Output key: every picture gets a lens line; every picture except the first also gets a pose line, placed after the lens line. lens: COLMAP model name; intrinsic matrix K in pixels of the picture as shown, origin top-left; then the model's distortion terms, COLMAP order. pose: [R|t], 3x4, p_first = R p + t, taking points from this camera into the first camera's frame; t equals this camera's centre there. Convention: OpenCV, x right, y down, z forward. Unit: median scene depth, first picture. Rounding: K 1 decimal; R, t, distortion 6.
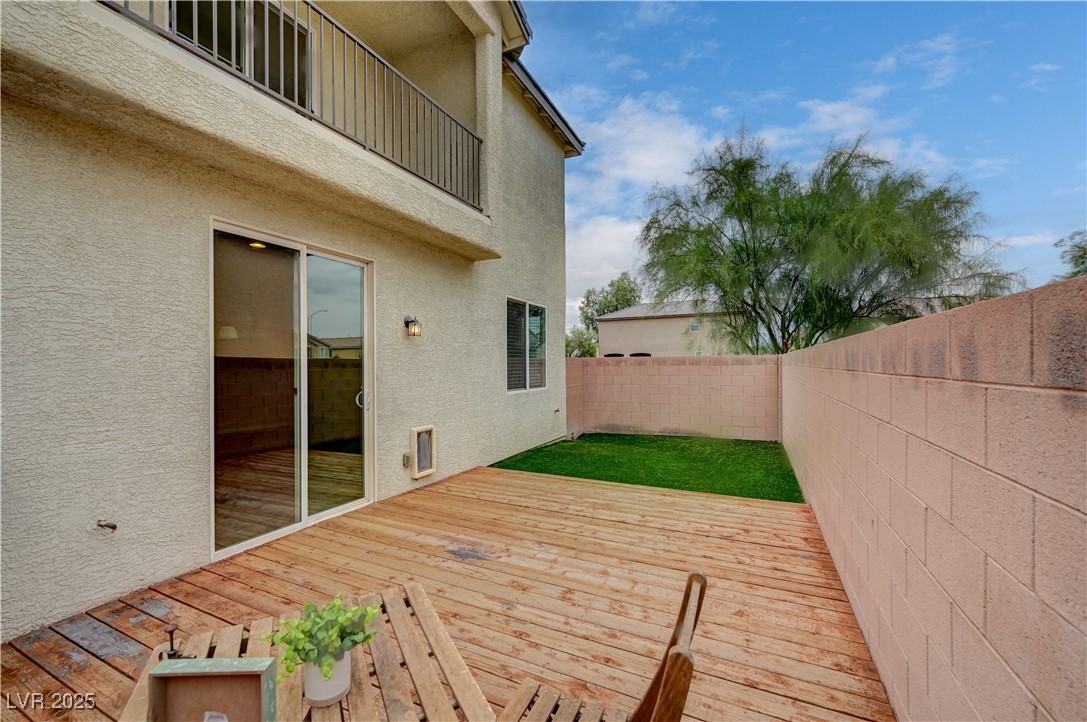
lens RADIAL K [[446.0, 0, 539.1], [0, 446.0, 365.6], [0, 0, 1]] dist [-0.002439, -0.000148]
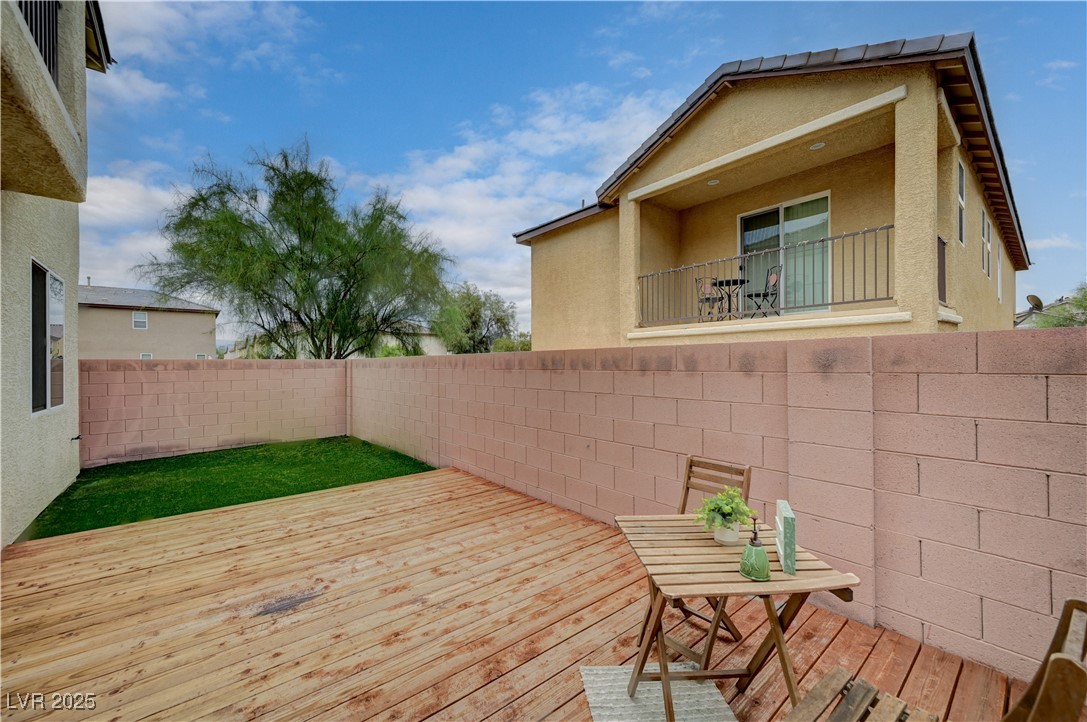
lens RADIAL K [[426.0, 0, 538.9], [0, 426.0, 364.1], [0, 0, 1]] dist [-0.000735, 0.000072]
pose [[0.412435, 0.003227, 0.910981, -0.539167], [0.009212, 0.999928, -0.007712, 0.003158], [-0.910941, 0.011572, 0.412375, 0.217670]]
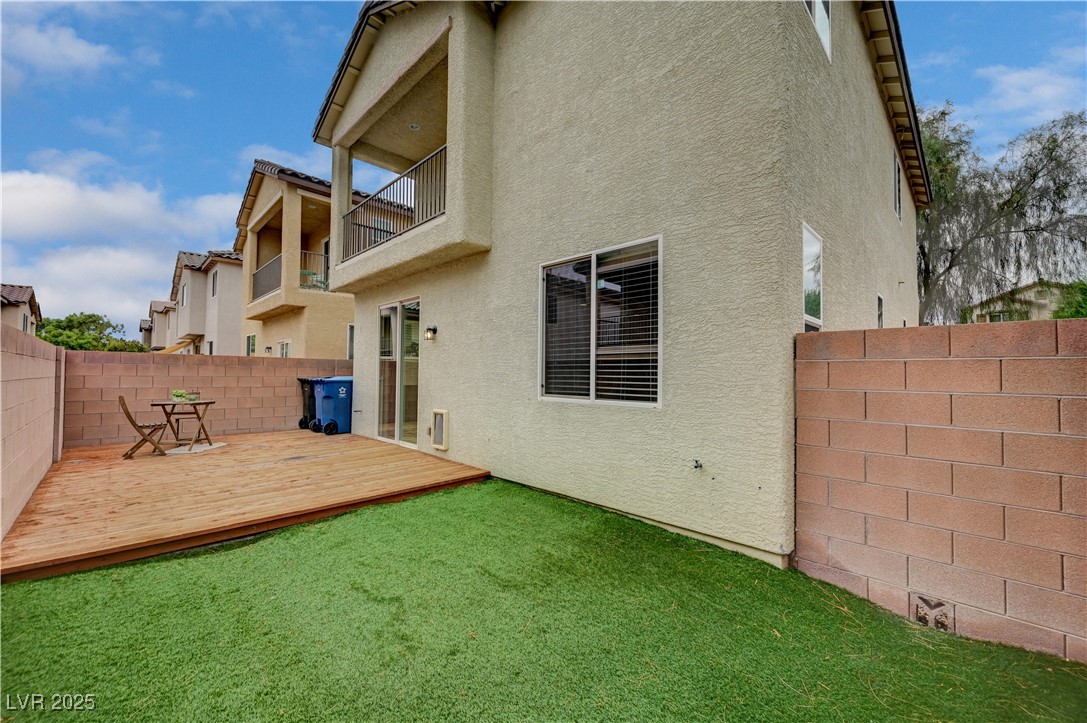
lens RADIAL K [[426.0, 0, 538.9], [0, 426.0, 364.6], [0, 0, 1]] dist [-0.000735, 0.000072]
pose [[-0.328875, -0.017720, -0.944207, 0.991769], [-0.010268, 0.999832, -0.015187, 0.030288], [0.944318, 0.004700, -0.329002, 2.082395]]
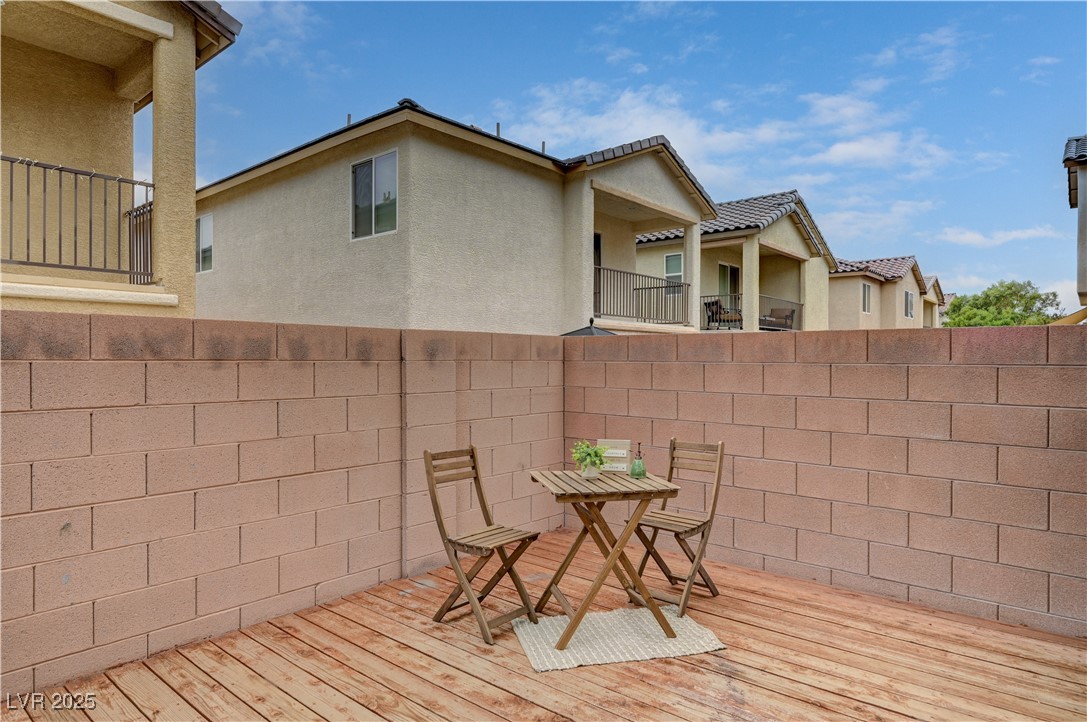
lens RADIAL K [[644.0, 0, 555.9], [0, 644.0, 360.9], [0, 0, 1]] dist [-0.002973, 0.000868]
pose [[-0.970483, 0.003034, 0.241149, -0.268254], [0.004181, 0.999982, 0.004245, 0.010995], [-0.241132, 0.005127, -0.970479, 1.032600]]
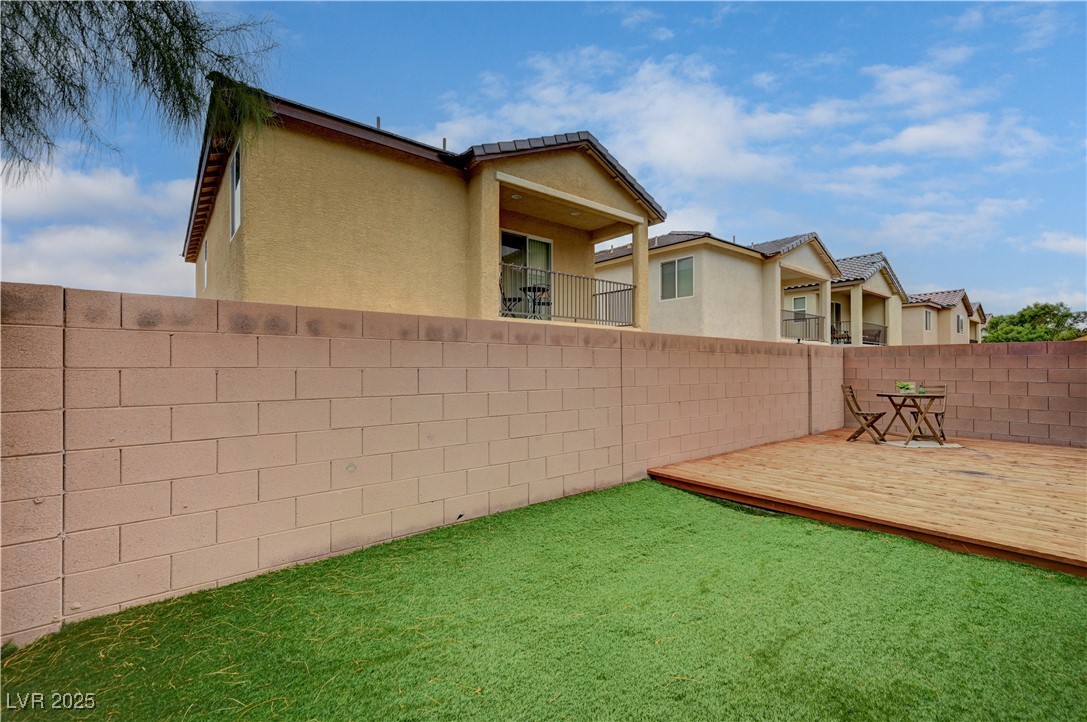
lens RADIAL K [[470.1, 0, 559.3], [0, 470.1, 365.5], [0, 0, 1]] dist [0.010303, -0.000029]
pose [[-0.913603, 0.010025, 0.406485, 0.350288], [0.008537, 0.999949, -0.005472, 0.055817], [-0.406519, -0.001529, -0.913641, 2.380497]]
